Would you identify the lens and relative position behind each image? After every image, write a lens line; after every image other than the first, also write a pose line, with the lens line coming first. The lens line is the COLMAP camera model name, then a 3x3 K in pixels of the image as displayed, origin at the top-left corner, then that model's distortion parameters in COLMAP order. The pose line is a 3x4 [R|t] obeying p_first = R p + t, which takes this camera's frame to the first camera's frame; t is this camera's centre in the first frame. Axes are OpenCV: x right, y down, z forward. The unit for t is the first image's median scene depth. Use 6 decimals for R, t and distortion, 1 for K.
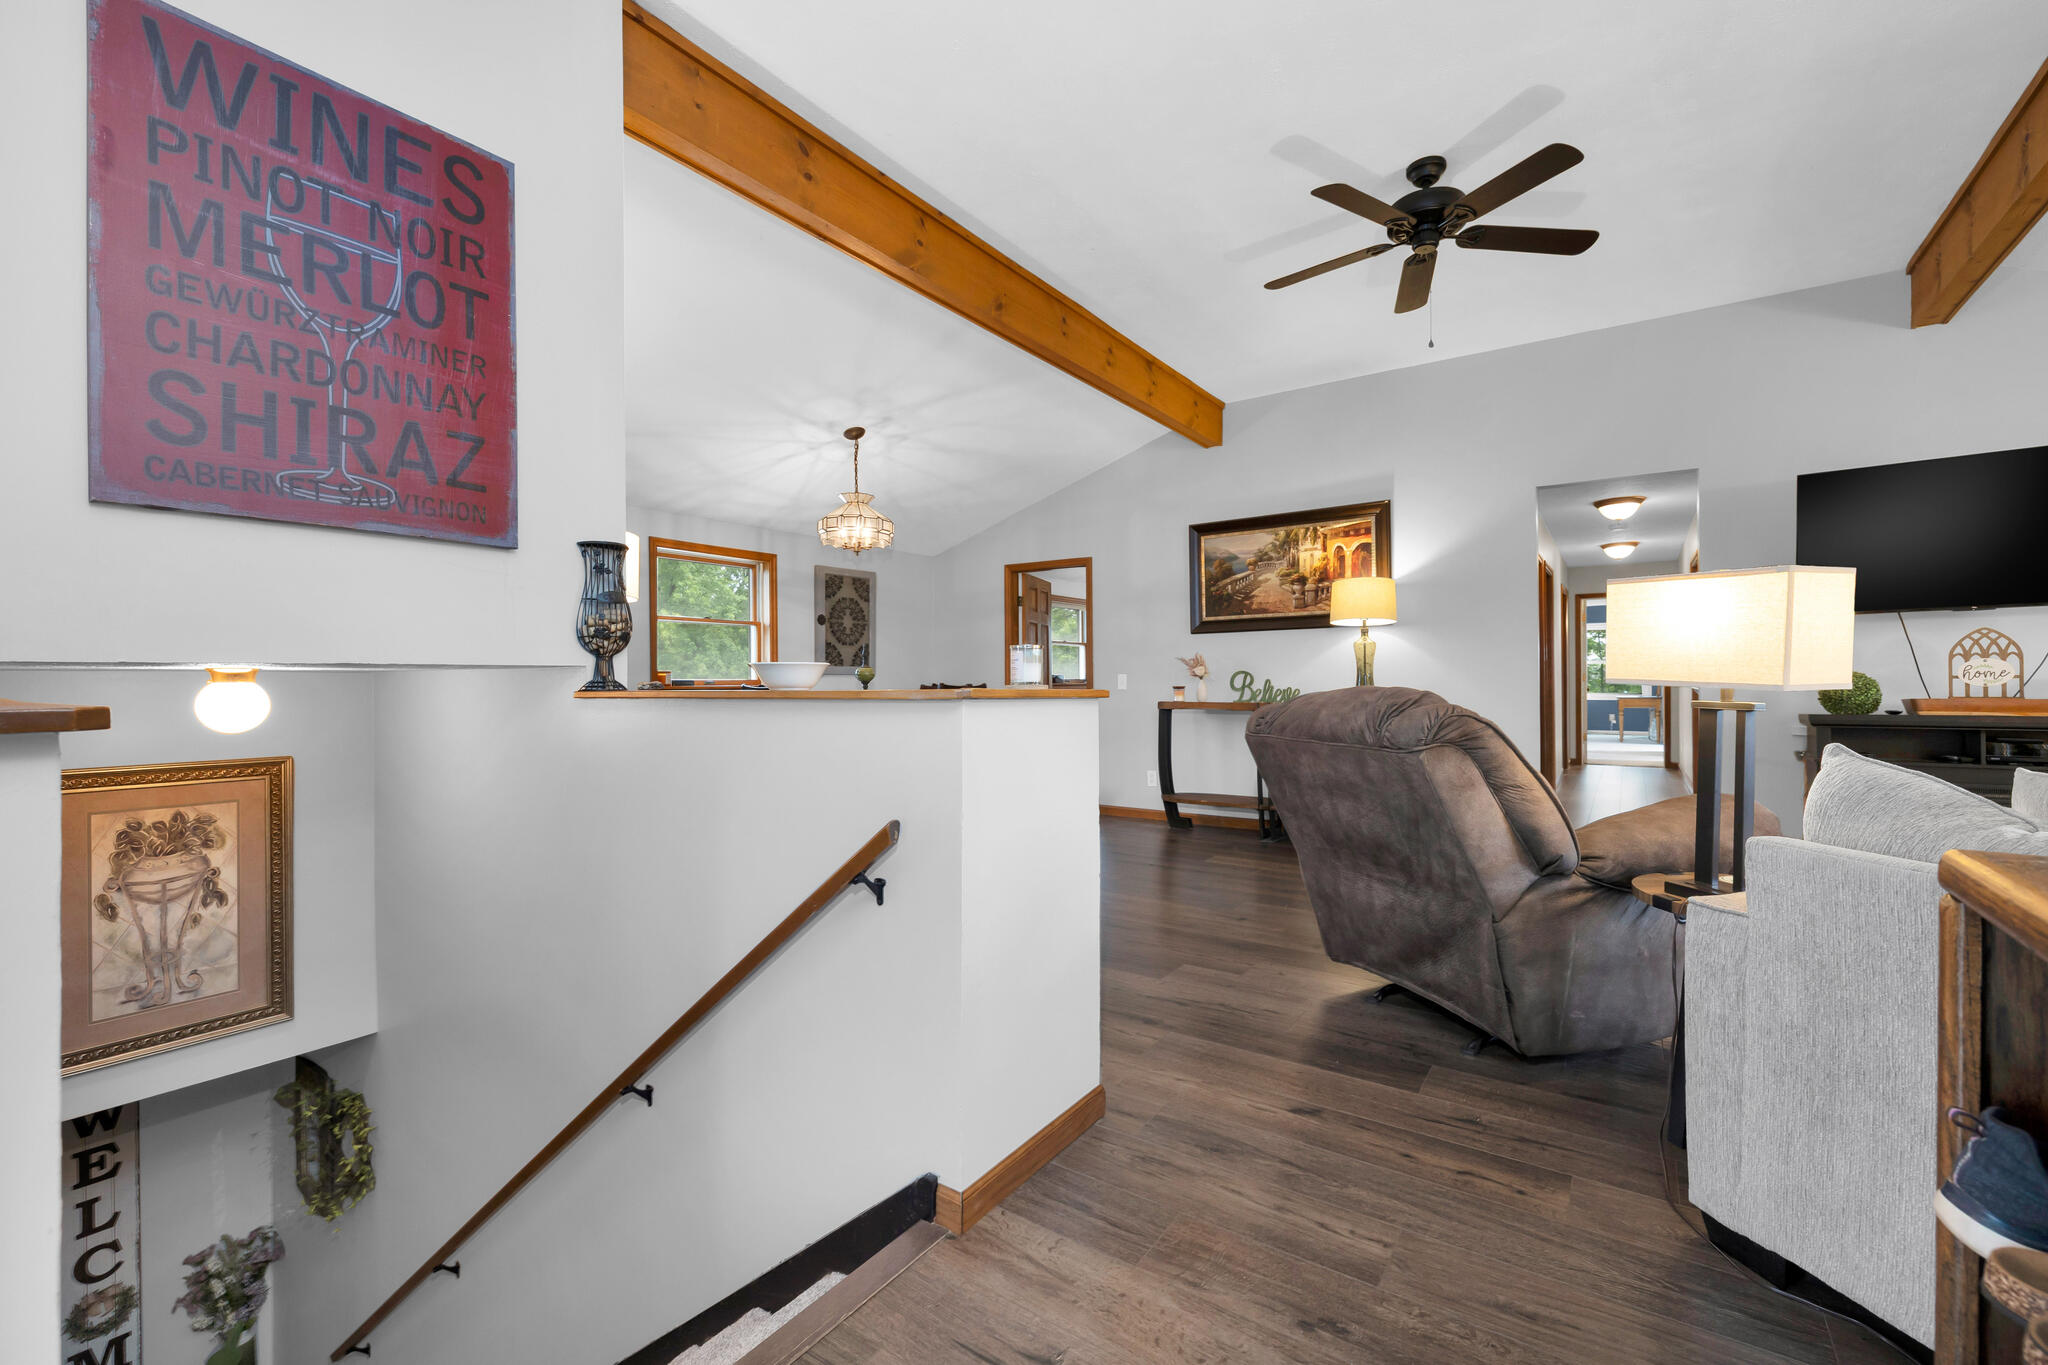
lens RADIAL K [[857.6, 0, 1029.9], [0, 857.6, 679.5], [0, 0, 1]] dist [-0.000753, 0.000584]
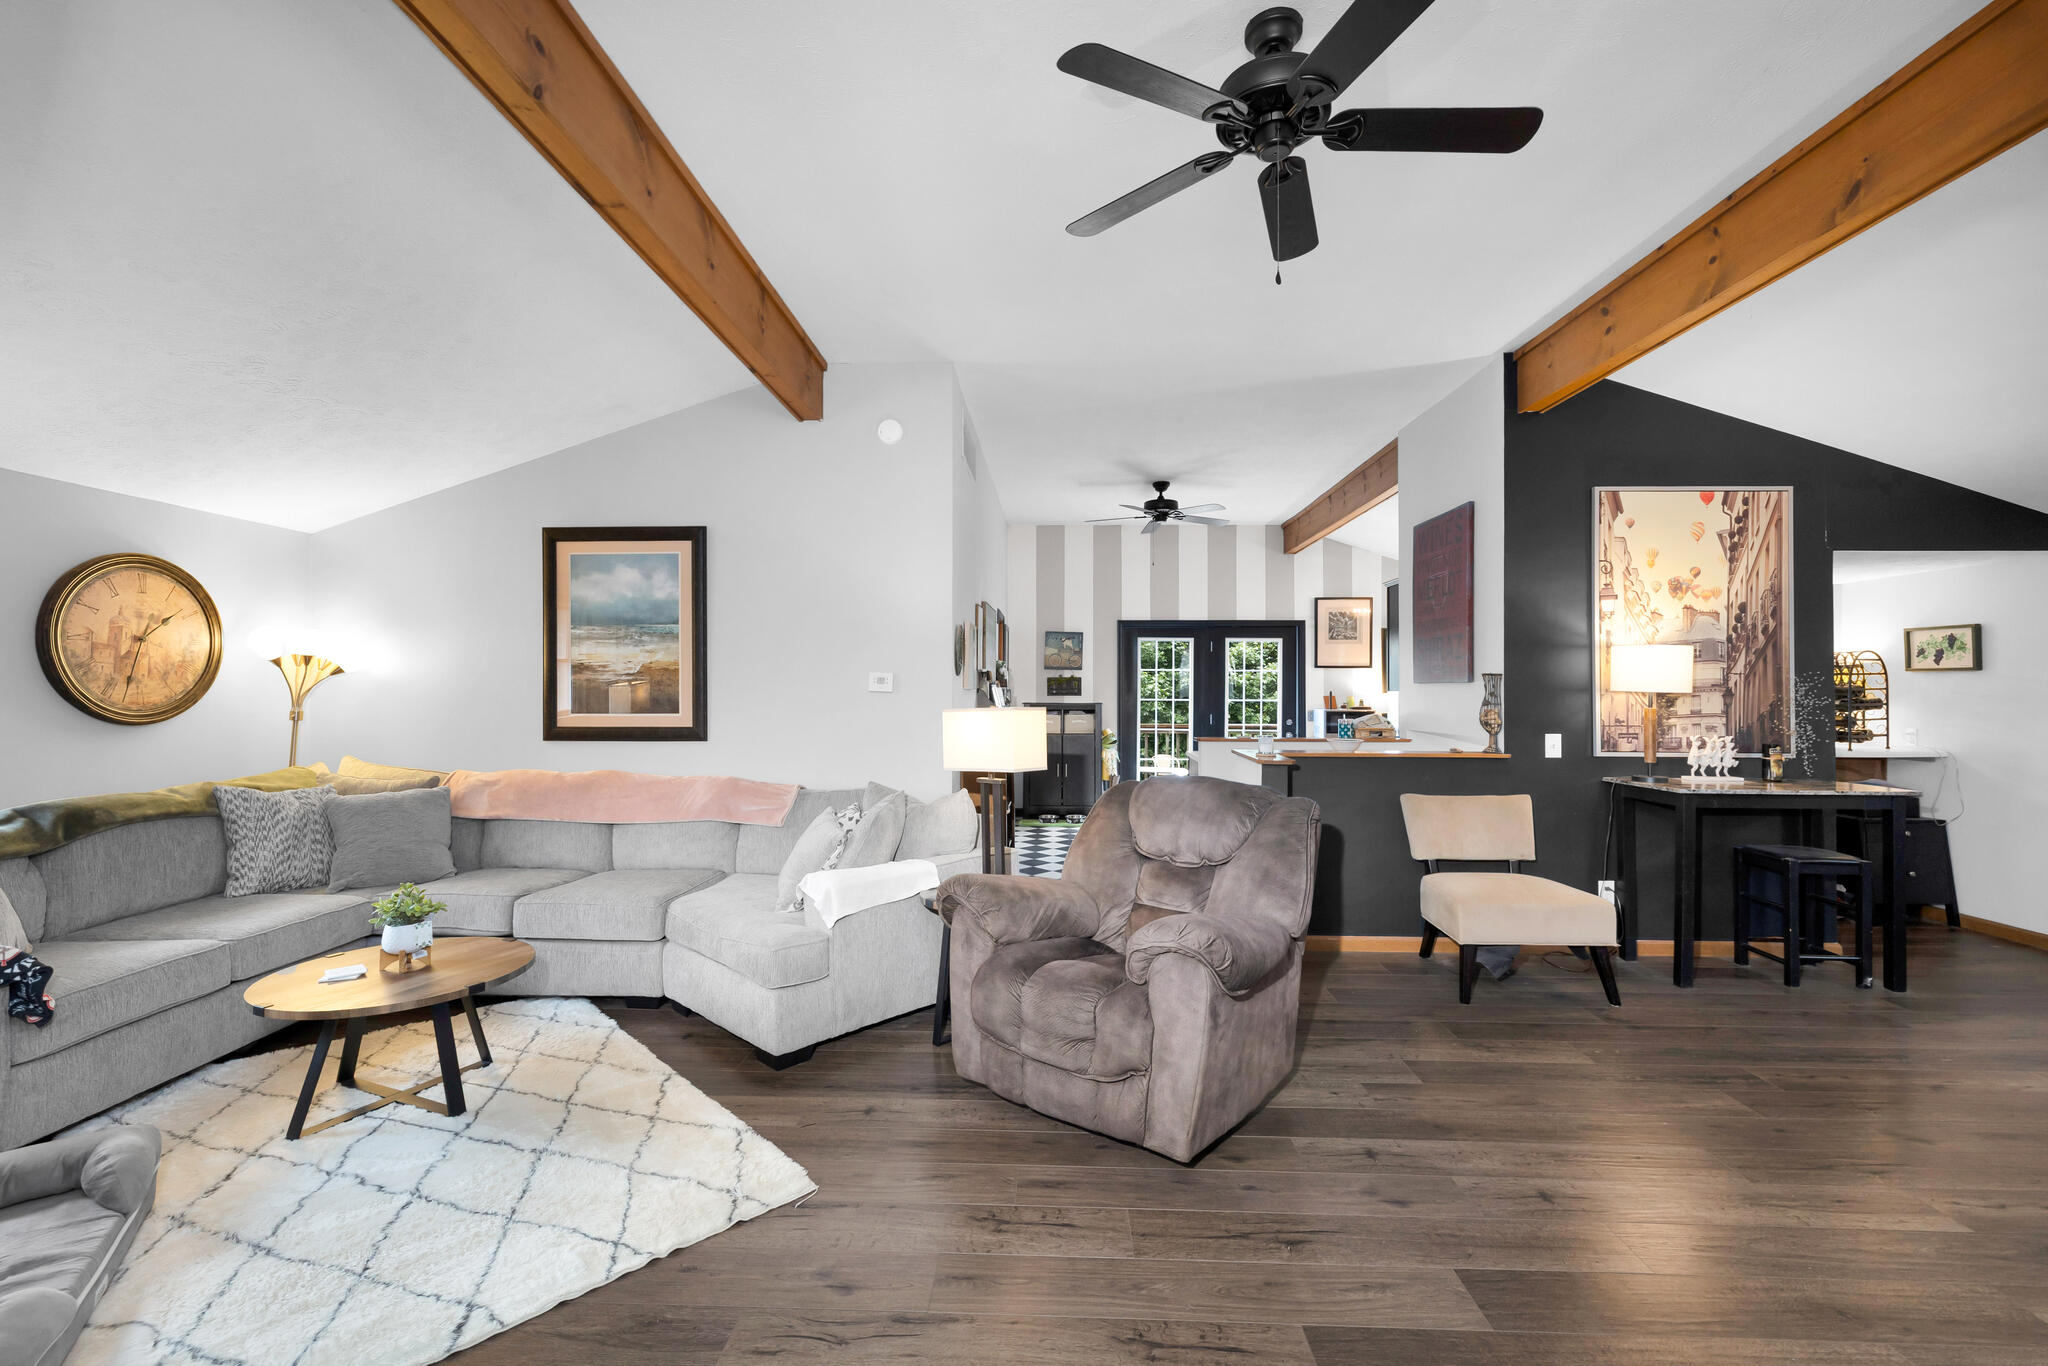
lens RADIAL K [[878.6, 0, 1024.0], [0, 878.6, 683.0], [0, 0, 1]] dist [-0.001327, -0.000193]
pose [[-0.838807, -0.004408, -0.544411, 0.599022], [0.006503, 0.999815, -0.018114, -0.045898], [0.544390, -0.018735, -0.838623, 0.869896]]
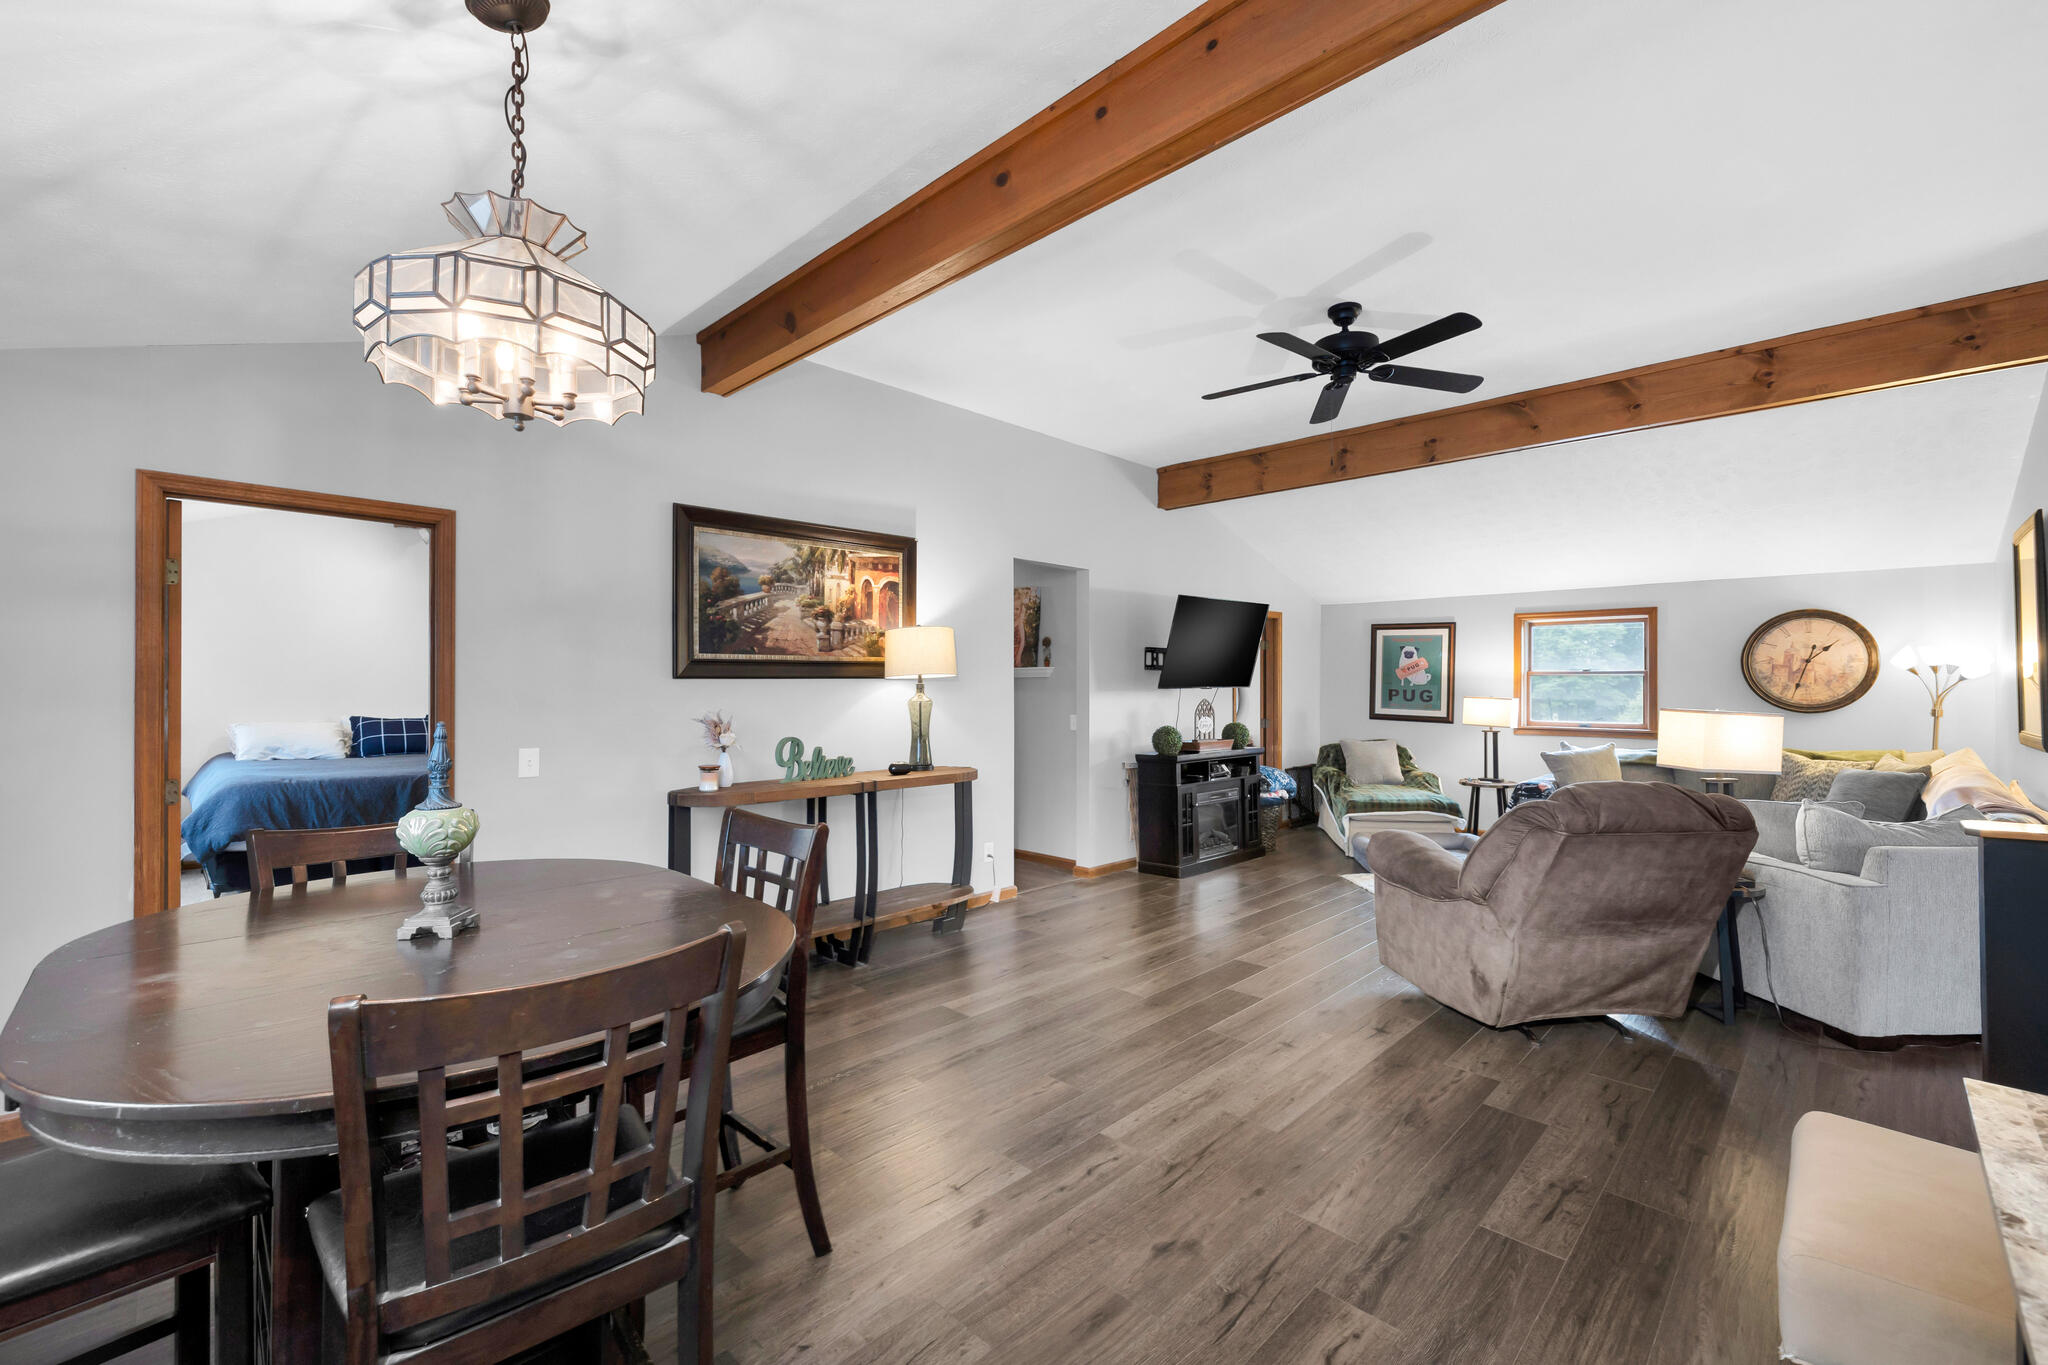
lens RADIAL K [[857.6, 0, 1029.9], [0, 857.6, 679.5], [0, 0, 1]] dist [-0.000753, 0.000584]
pose [[0.164871, 0.012156, 0.986240, -0.435607], [-0.006873, 0.999914, -0.011175, -0.053486], [-0.986291, -0.004936, 0.164940, 0.731473]]
